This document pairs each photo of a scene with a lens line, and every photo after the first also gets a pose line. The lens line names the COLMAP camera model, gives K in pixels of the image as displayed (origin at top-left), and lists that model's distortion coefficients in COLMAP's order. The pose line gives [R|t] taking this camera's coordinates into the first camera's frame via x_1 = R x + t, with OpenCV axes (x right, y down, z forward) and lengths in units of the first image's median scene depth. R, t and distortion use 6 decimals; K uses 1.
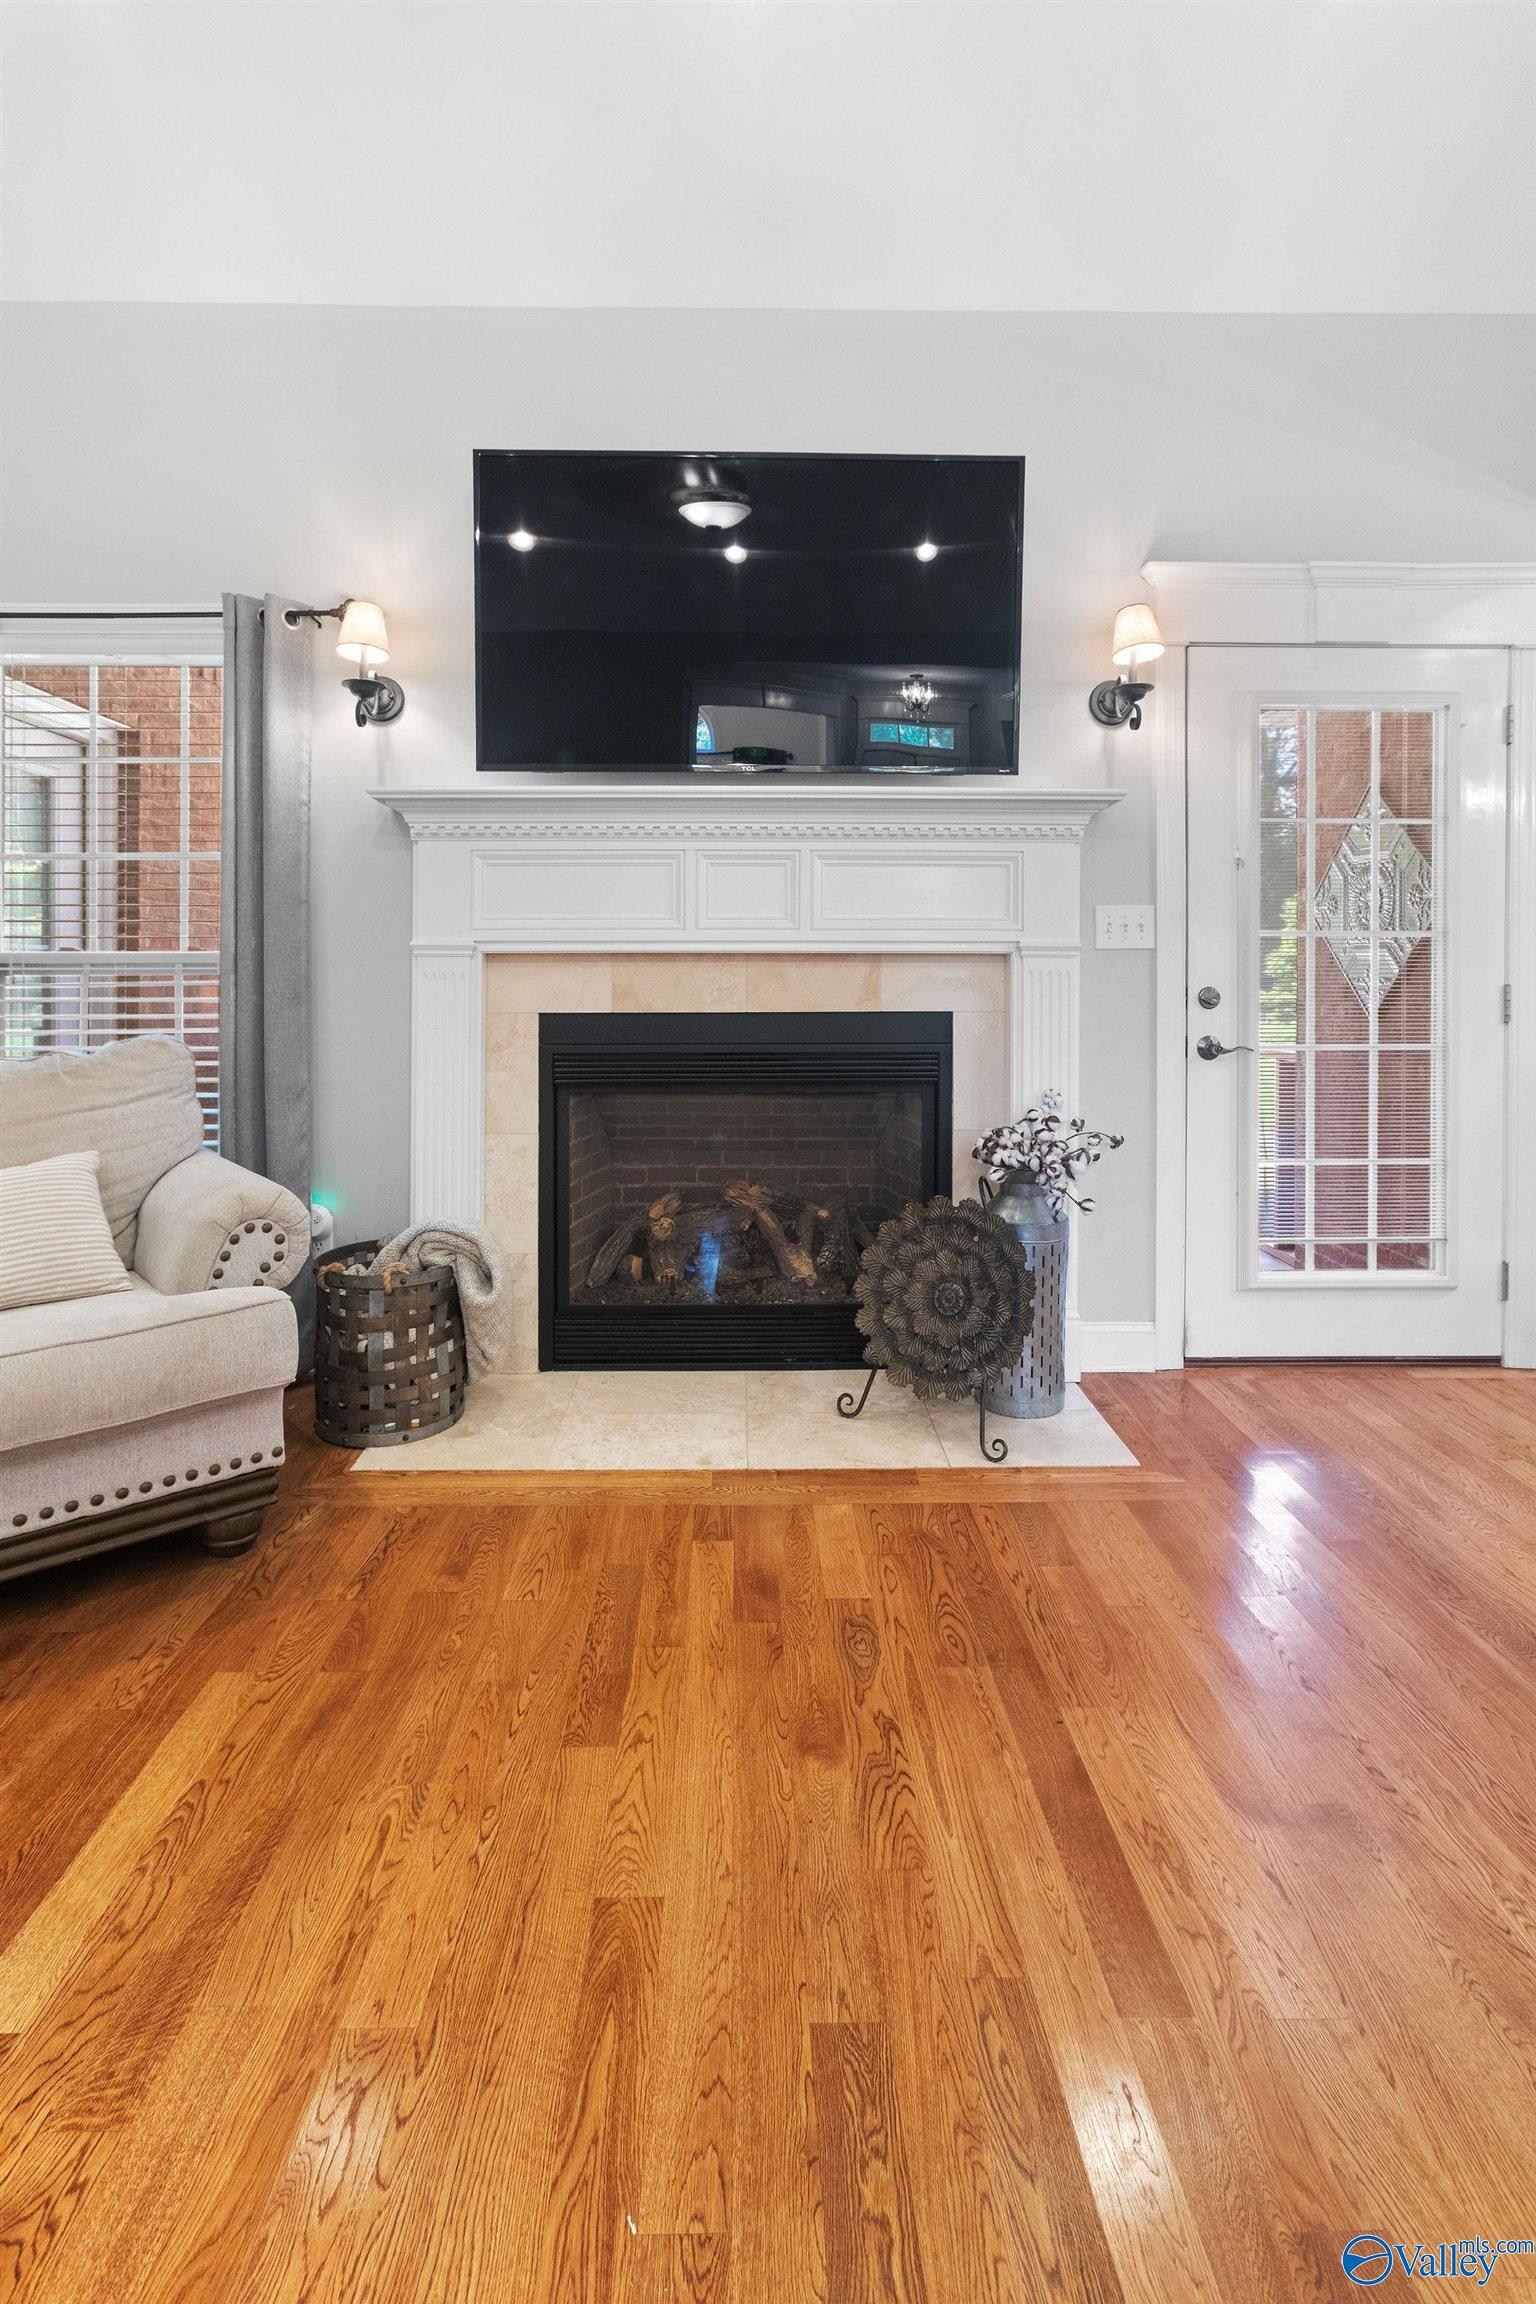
lens RADIAL K [[1067.3, 0, 762.3], [0, 1067.3, 979.6], [0, 0, 1]] dist [-0.014088, 0.001347]
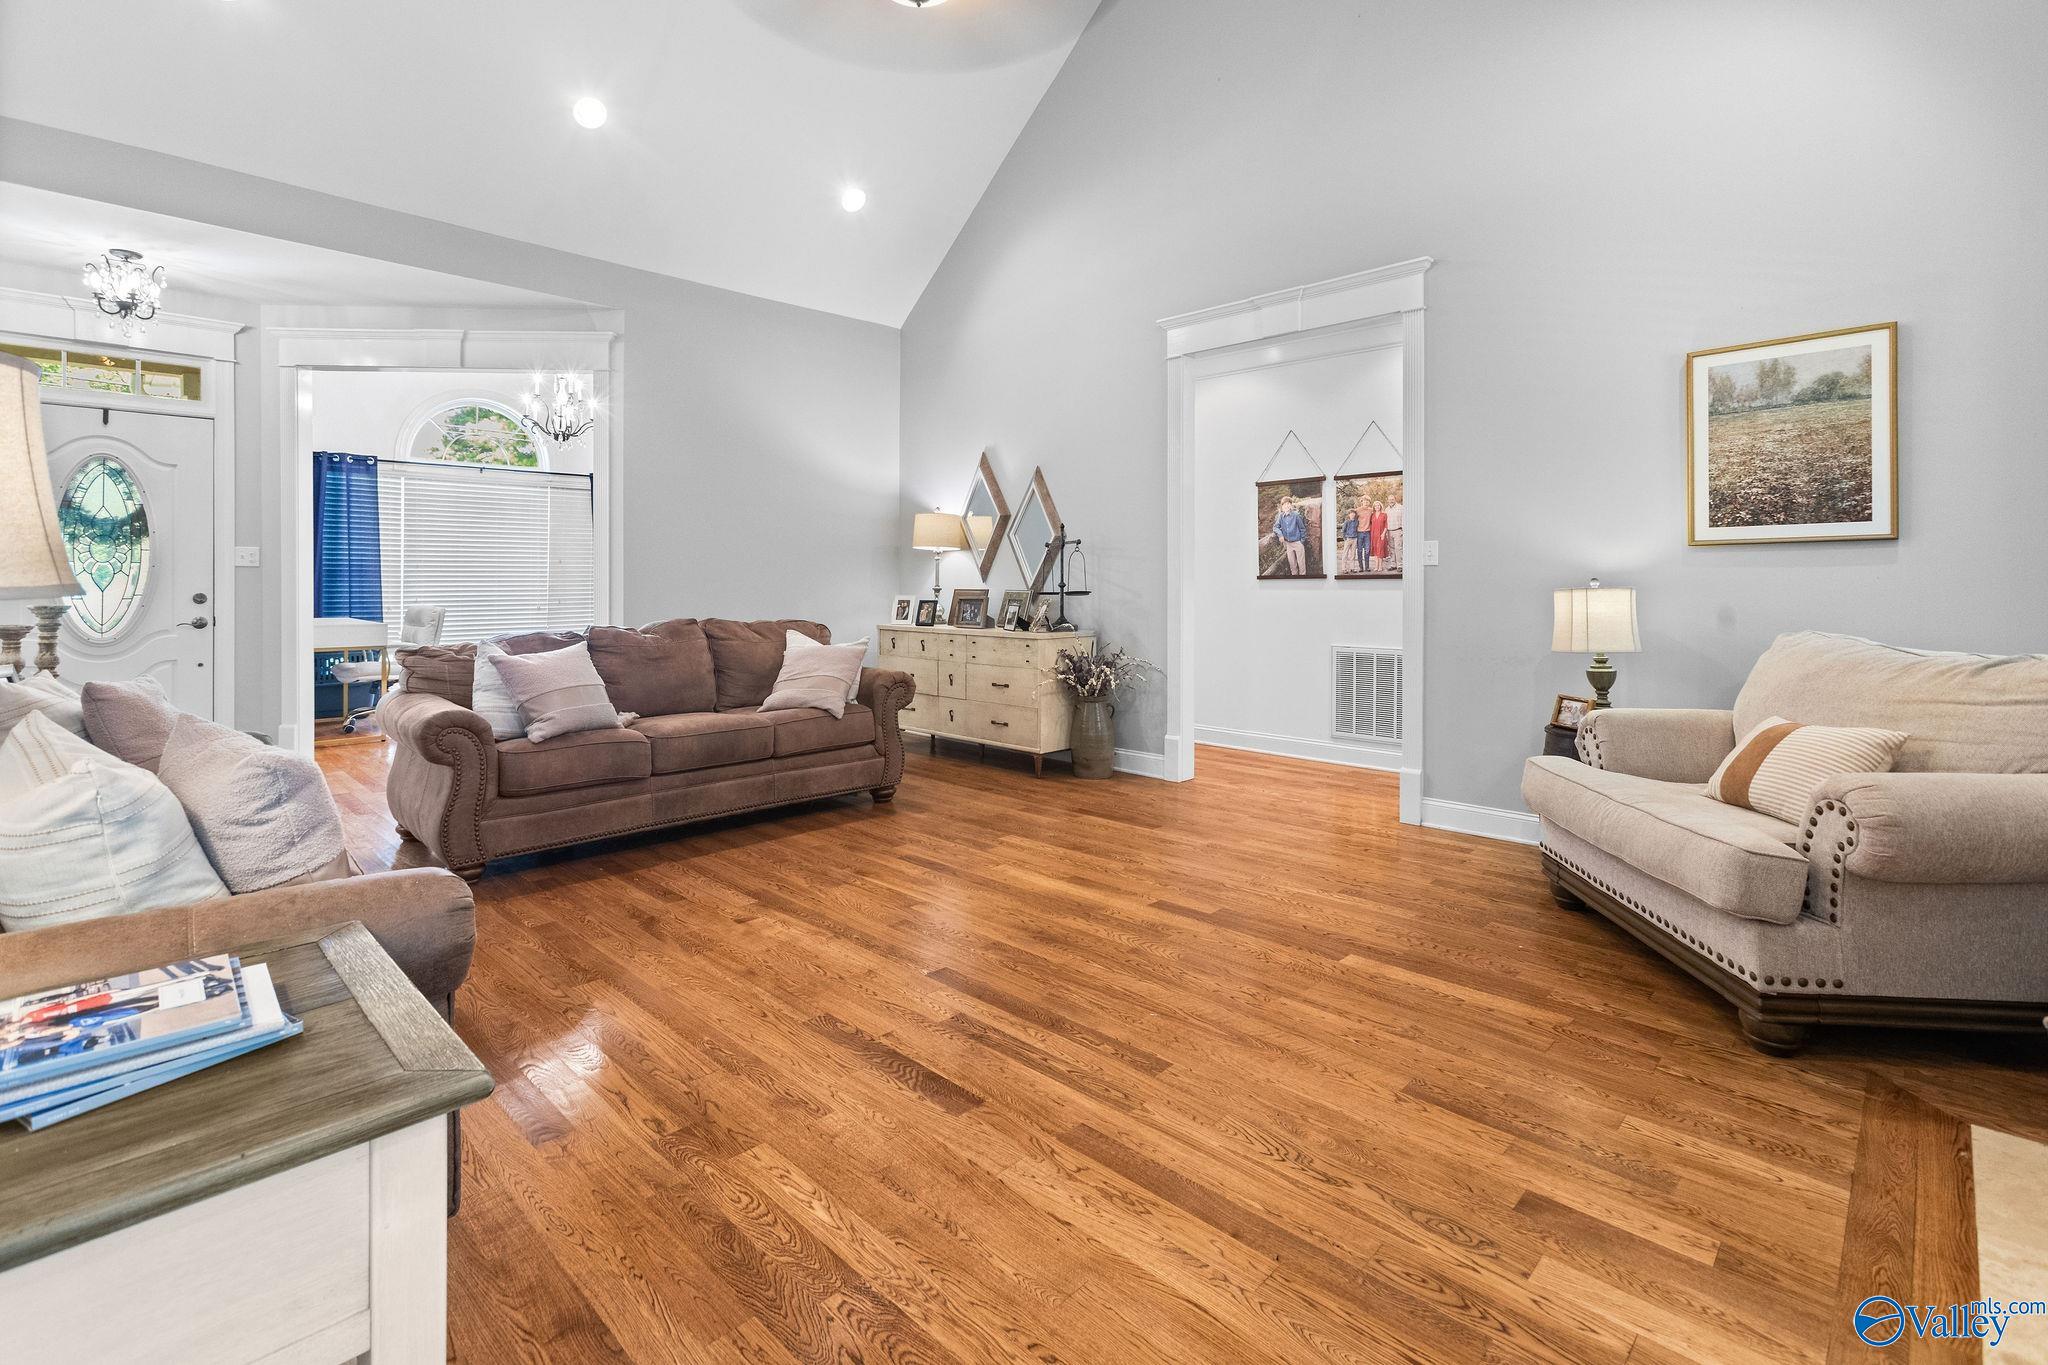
lens RADIAL K [[948.7, 0, 1029.2], [0, 948.7, 588.7], [0, 0, 1]] dist [-0.014088, 0.001347]
pose [[-0.699855, 0.008369, -0.714236, 0.656589], [0.000767, 0.999940, 0.010966, -0.008573], [0.714284, 0.007127, -0.699819, 0.855175]]
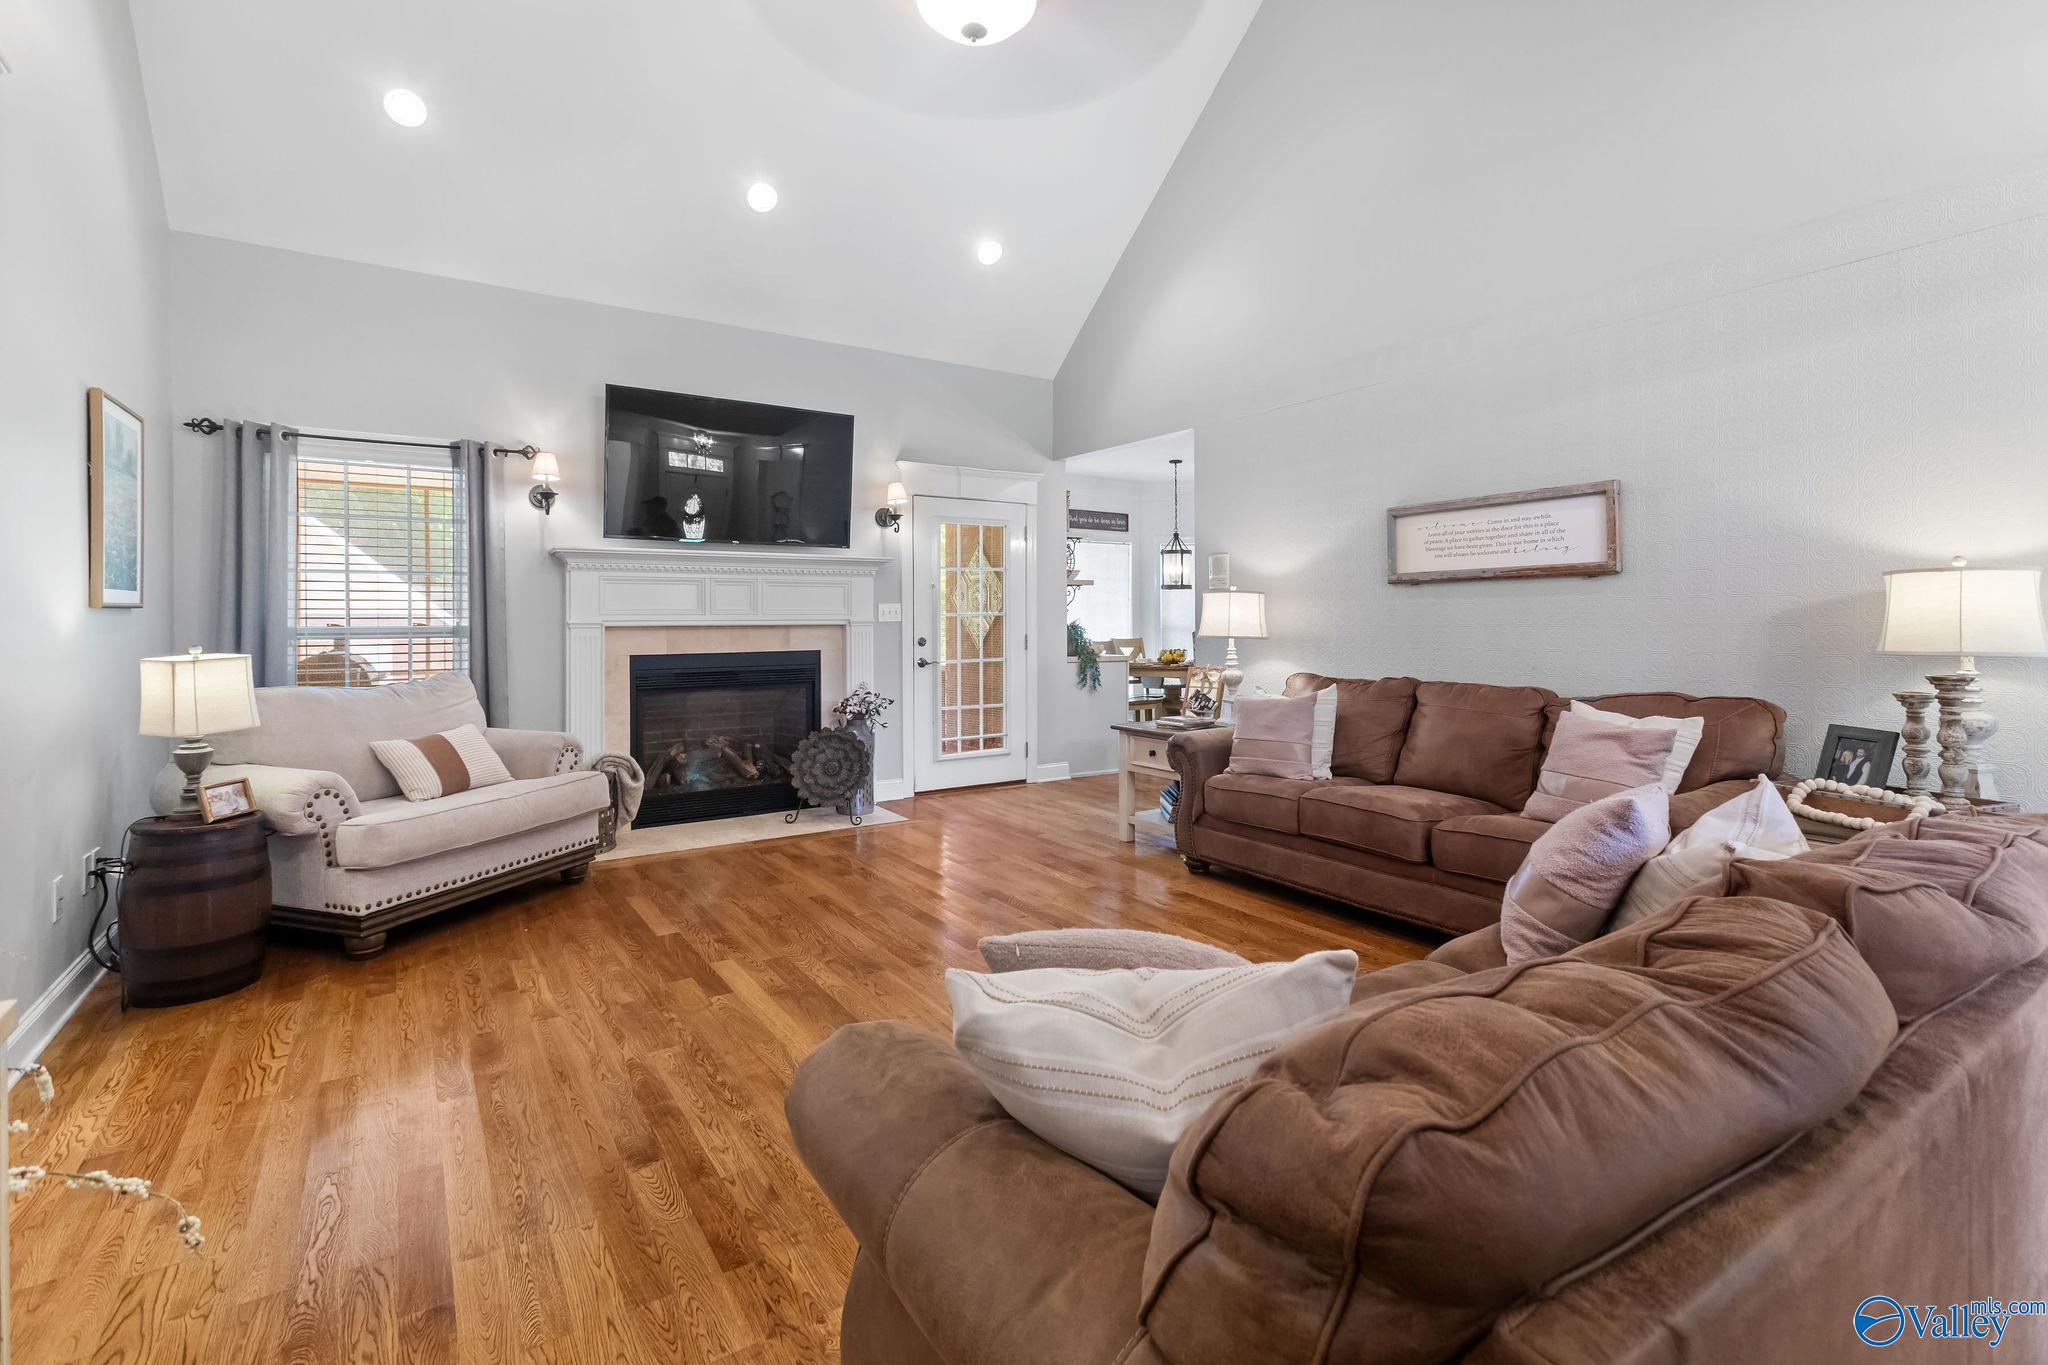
lens RADIAL K [[948.7, 0, 1019.0], [0, 948.7, 619.8], [0, 0, 1]] dist [-0.014088, 0.001347]
pose [[0.840670, -0.005614, 0.541519, -0.574100], [0.008019, 0.999966, -0.002082, -0.027424], [-0.541488, 0.006093, 0.840686, -0.949762]]
